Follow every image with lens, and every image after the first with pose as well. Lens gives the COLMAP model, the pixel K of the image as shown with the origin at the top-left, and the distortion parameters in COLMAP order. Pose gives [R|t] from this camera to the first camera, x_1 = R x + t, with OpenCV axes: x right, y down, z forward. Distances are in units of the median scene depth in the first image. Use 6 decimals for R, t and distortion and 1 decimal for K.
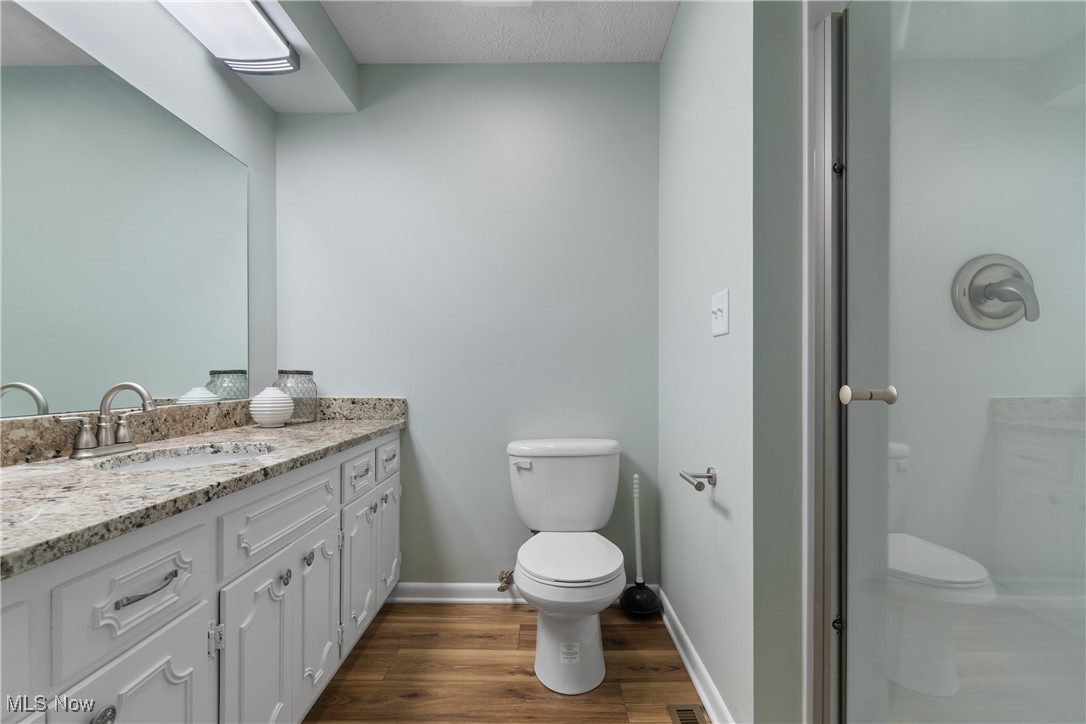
lens RADIAL K [[477.8, 0, 546.5], [0, 477.8, 372.1], [0, 0, 1]] dist [0.001525, -0.001473]
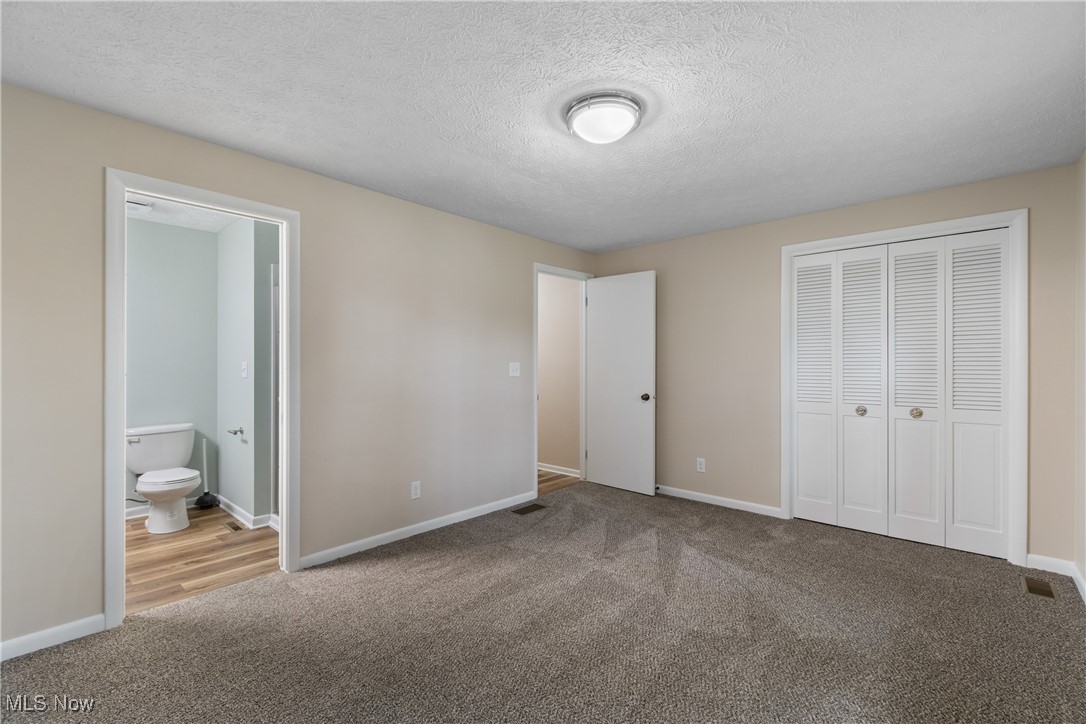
lens RADIAL K [[477.8, 0, 549.8], [0, 477.8, 368.9], [0, 0, 1]] dist [0.001525, -0.001473]
pose [[0.665215, -0.004417, 0.746639, -0.392161], [-0.006679, 0.999907, 0.011866, -0.132589], [-0.746622, -0.012880, 0.665124, -1.612272]]
